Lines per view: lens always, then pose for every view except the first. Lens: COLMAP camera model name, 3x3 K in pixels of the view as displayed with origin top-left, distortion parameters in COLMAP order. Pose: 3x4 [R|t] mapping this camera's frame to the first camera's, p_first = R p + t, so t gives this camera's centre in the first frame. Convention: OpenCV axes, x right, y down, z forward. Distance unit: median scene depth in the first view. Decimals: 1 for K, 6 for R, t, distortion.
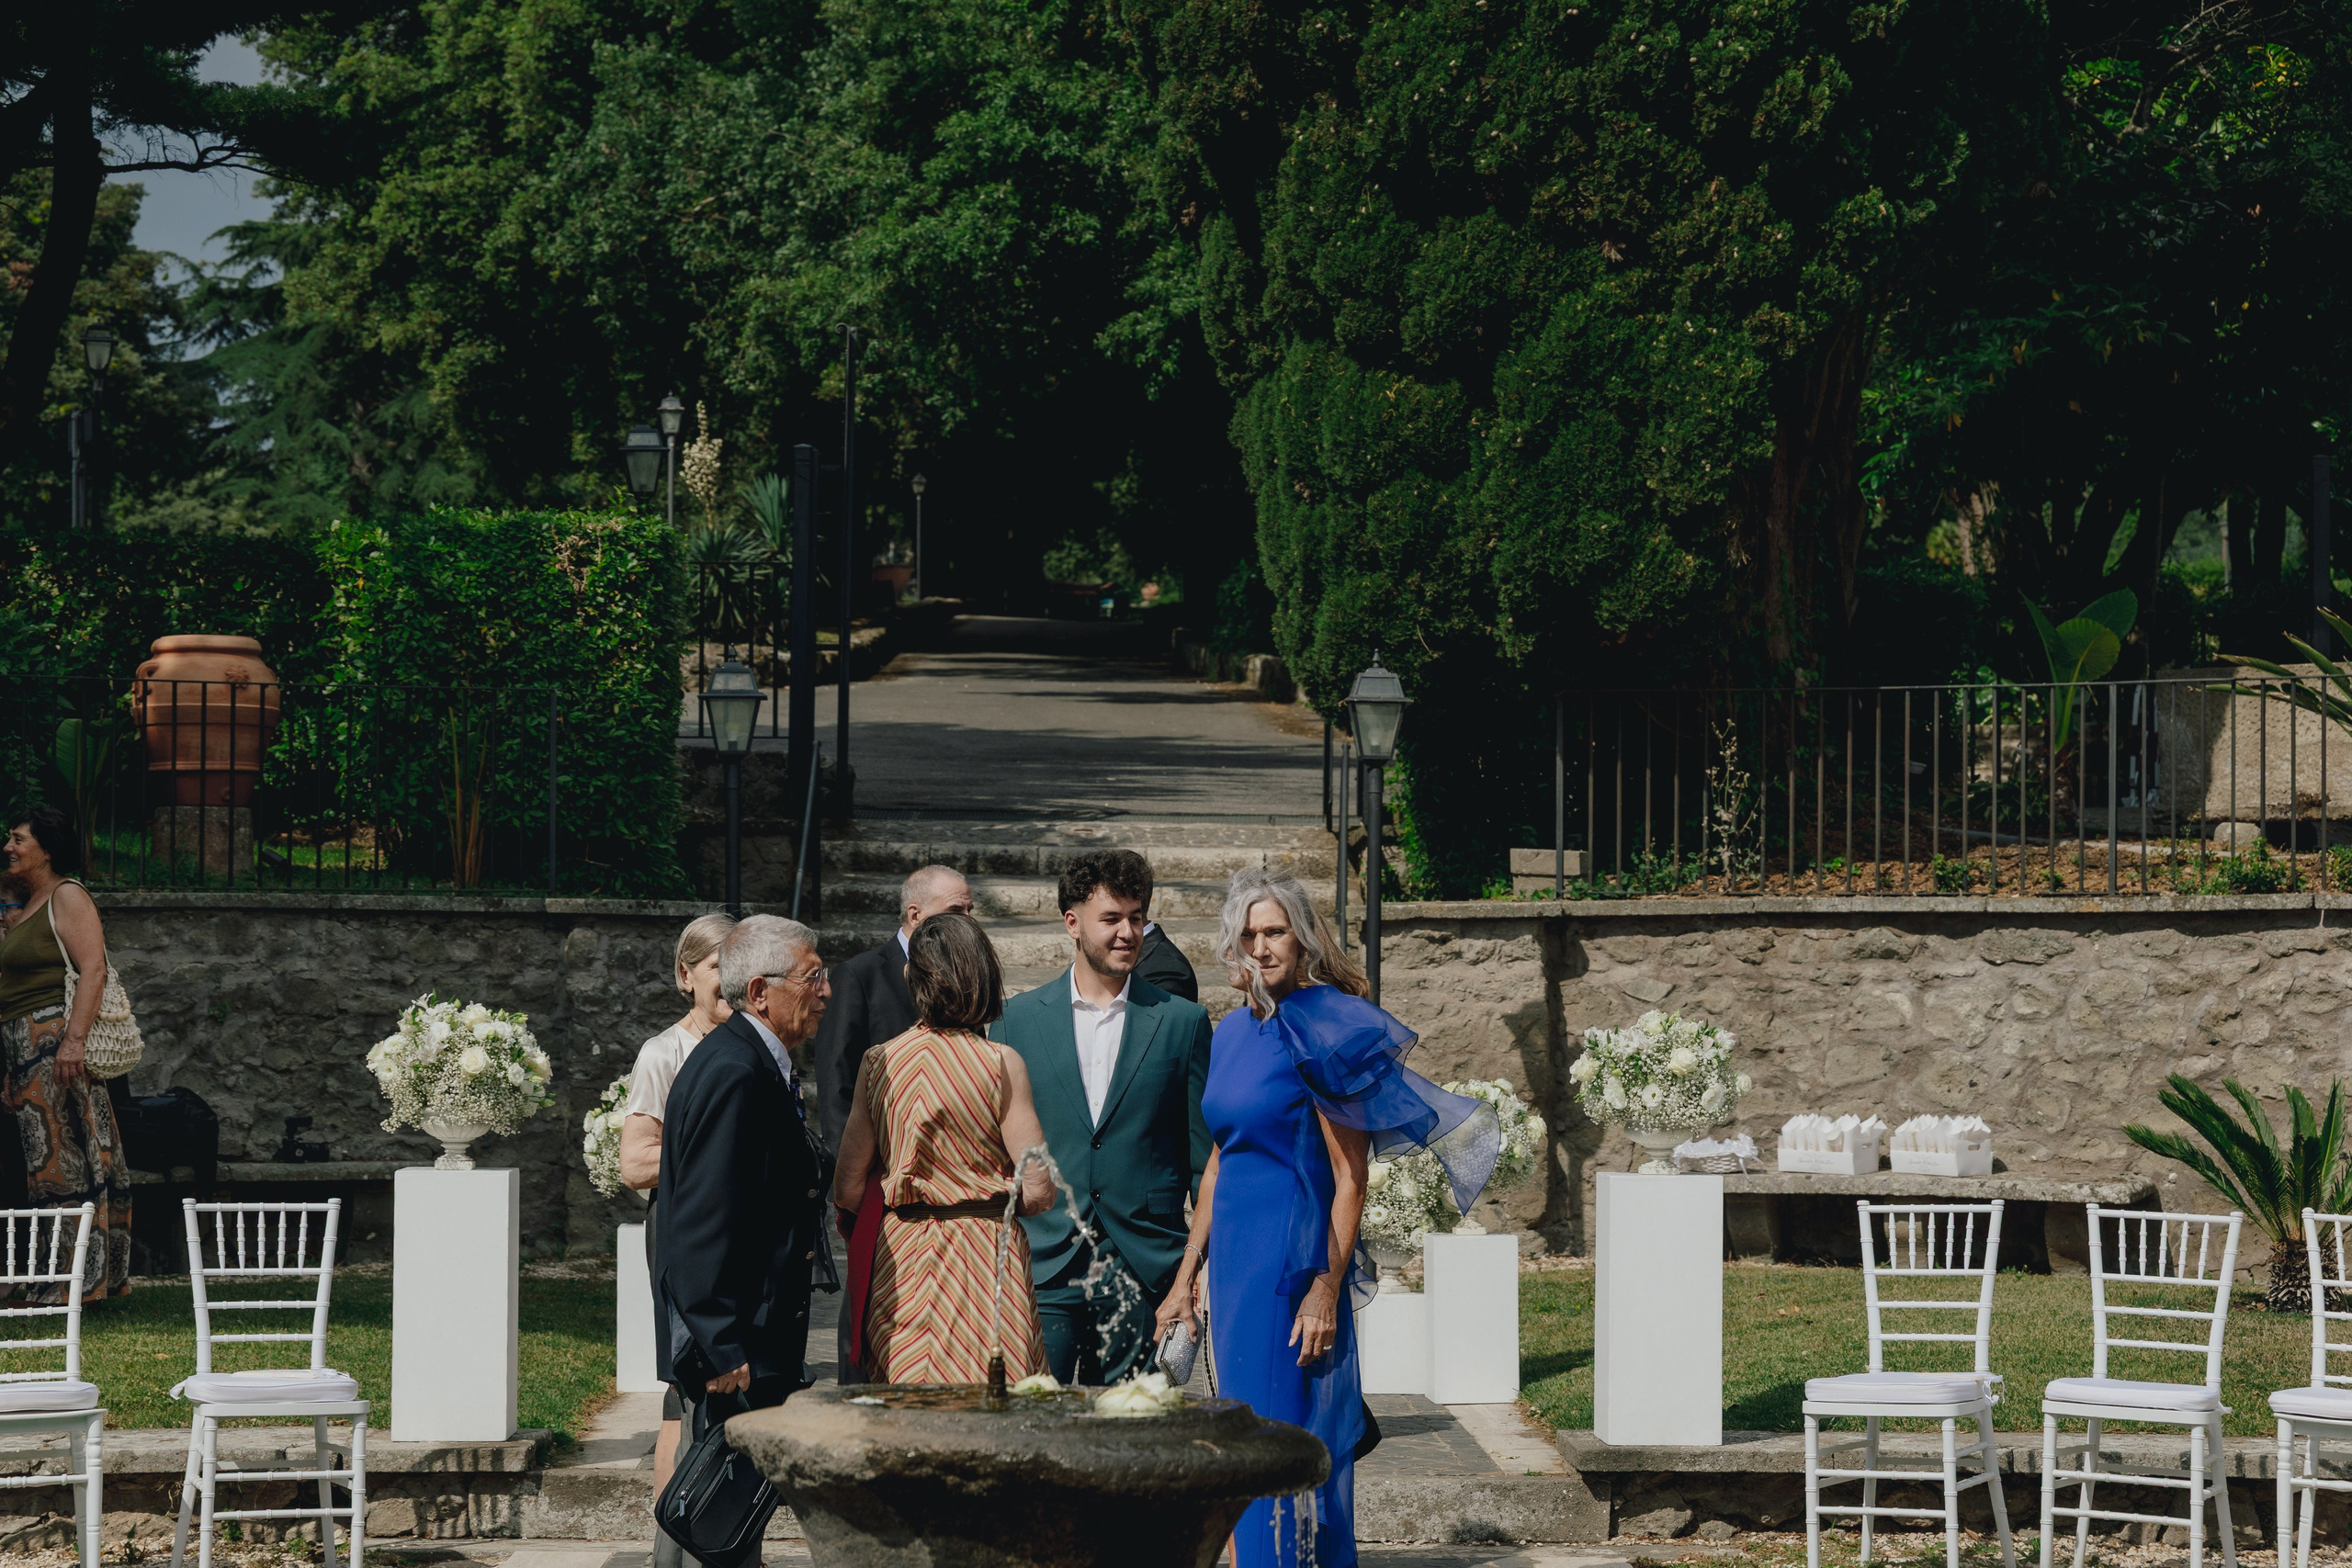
lens RADIAL K [[5133.2, 0, 1176.0], [0, 5133.2, 784.0], [0, 0, 1]] dist [-0.646249, 10.164062]
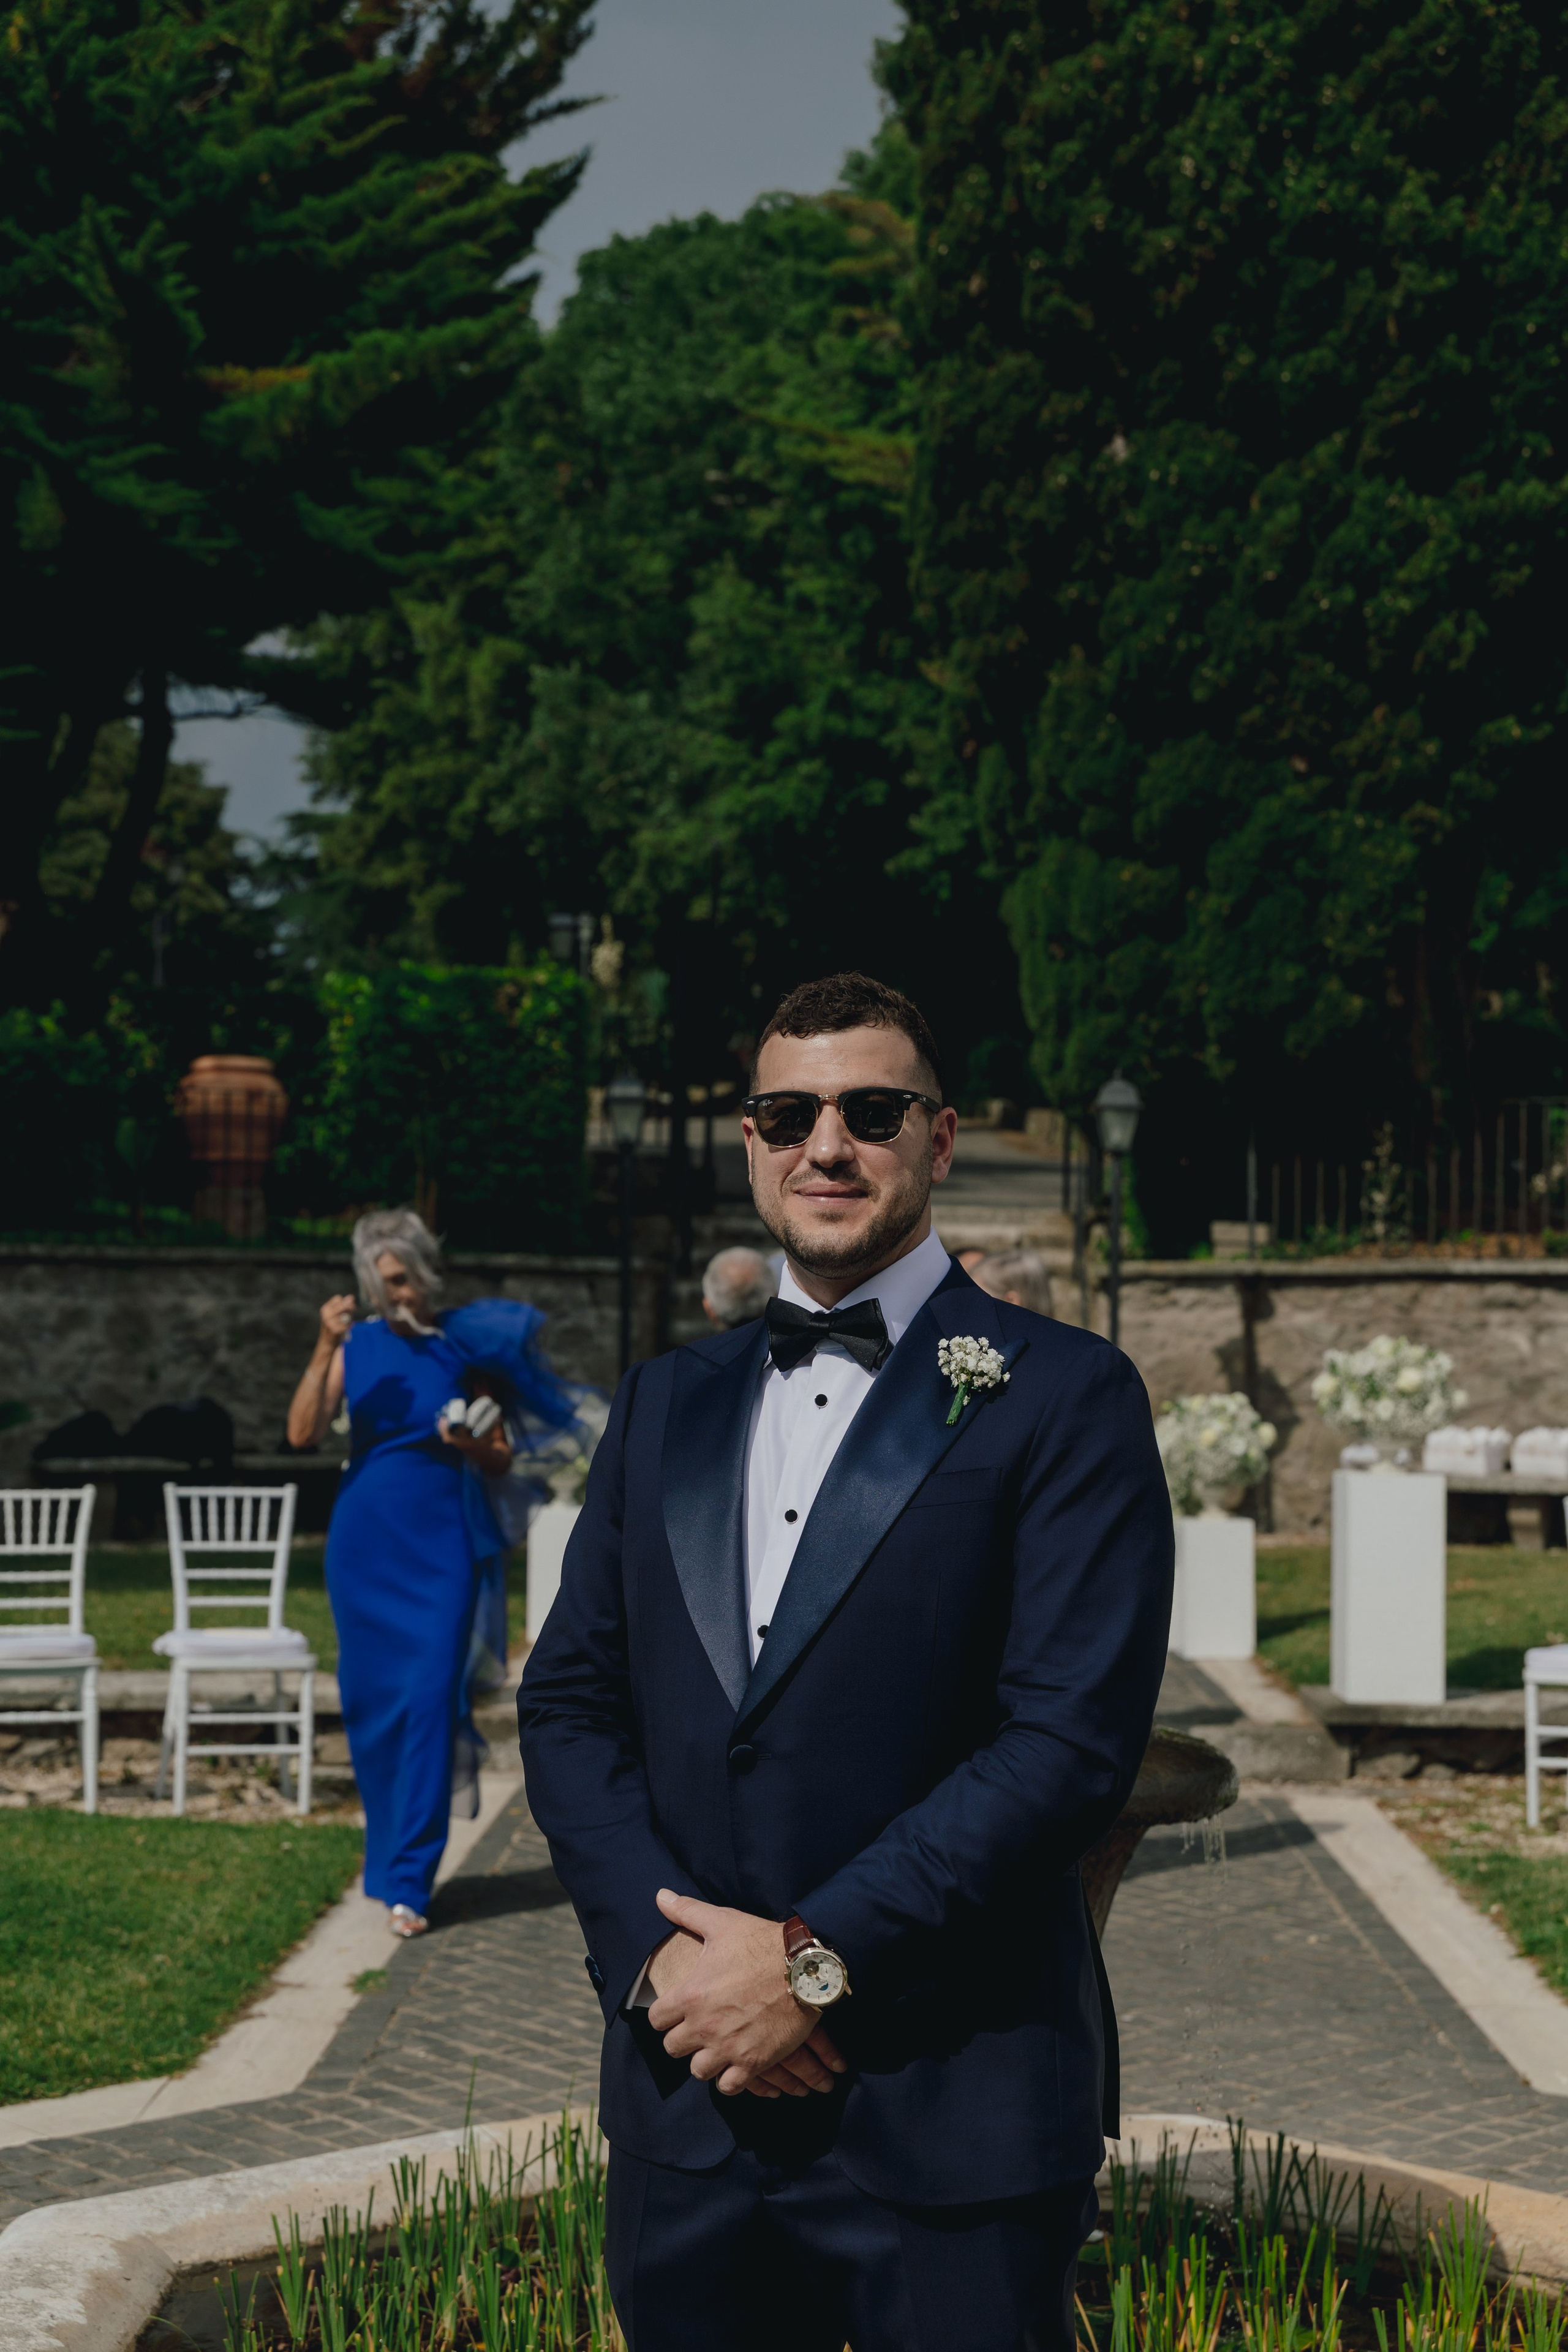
lens RADIAL K [[3418.5, 0, 784.0], [0, 3418.5, 1176.0], [0, 0, 1]] dist [0.117032, -0.654182]
pose [[0.999139, 0.005524, -0.041126, -0.009432], [-0.005843, 0.999954, -0.007655, 0.008145], [0.041082, 0.007888, 0.999125, 0.114418]]
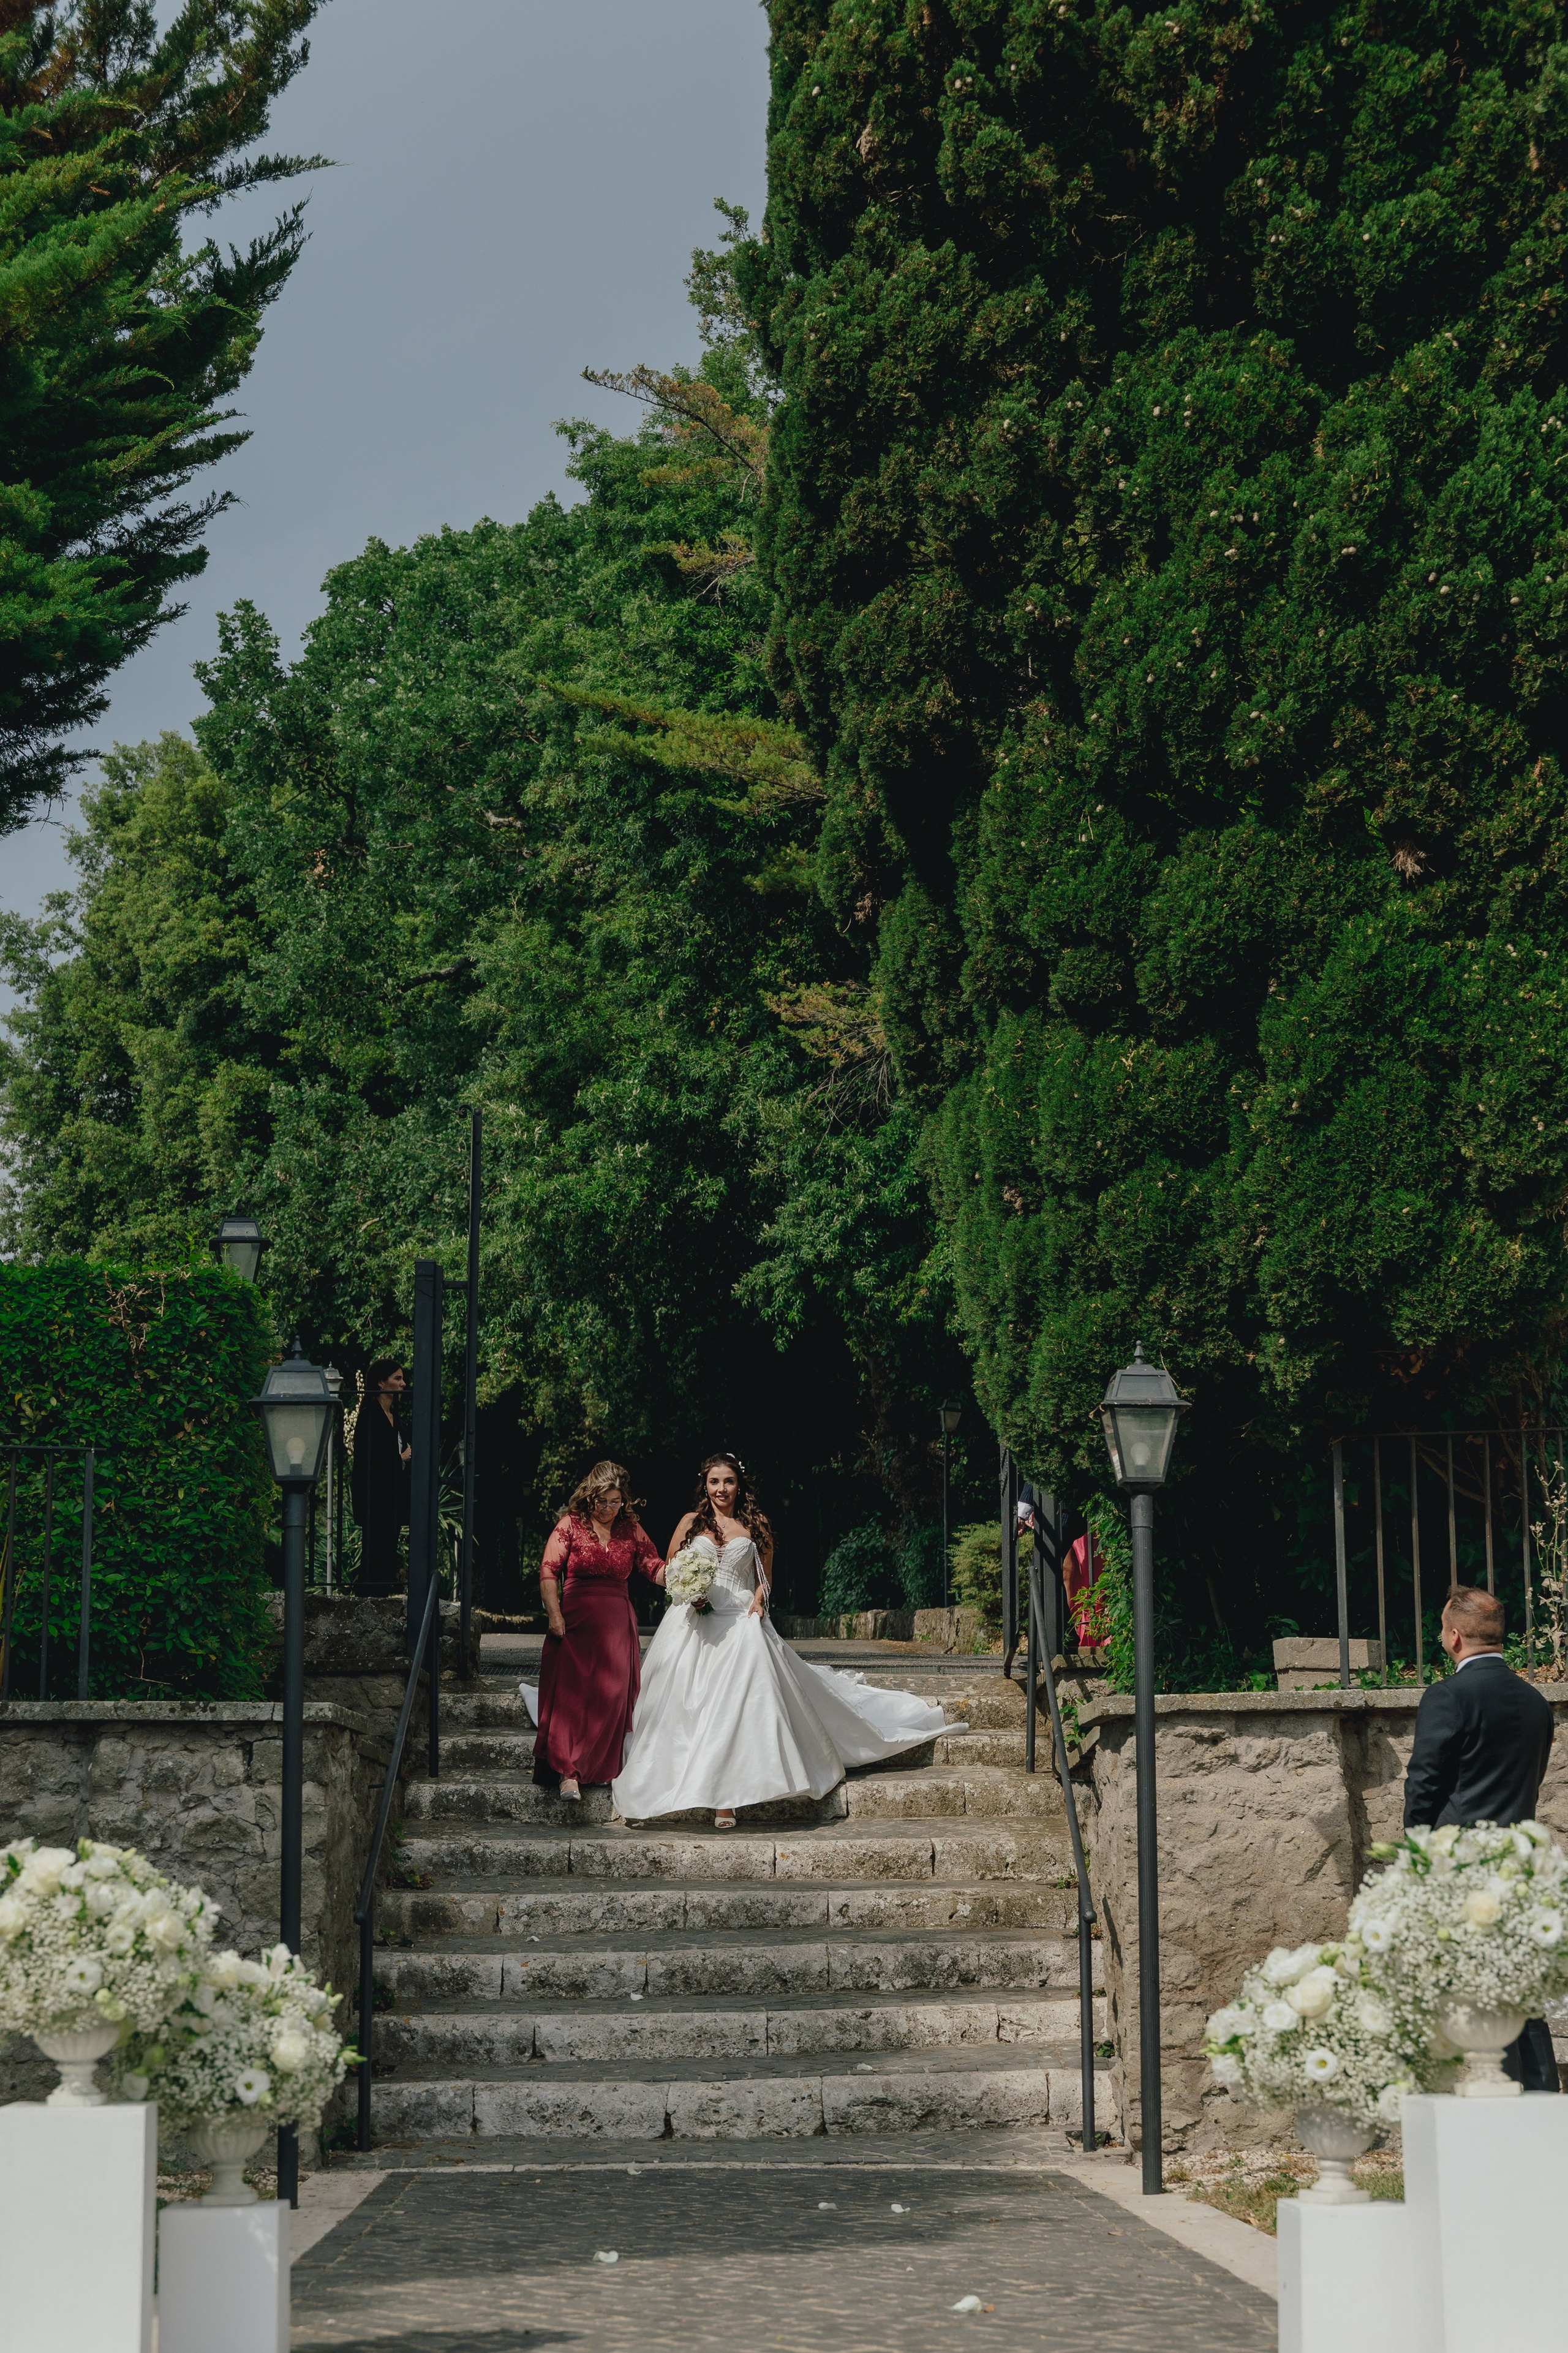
lens RADIAL K [[3835.4, 0, 823.8], [0, 3835.4, 1176.0], [0, 0, 1]] dist [-0.014069, -0.010237]
pose [[0.999804, -0.010186, 0.016979, -0.016611], [0.012829, 0.986433, -0.163661, 0.040404], [-0.015082, 0.163847, 0.986371, 0.405286]]
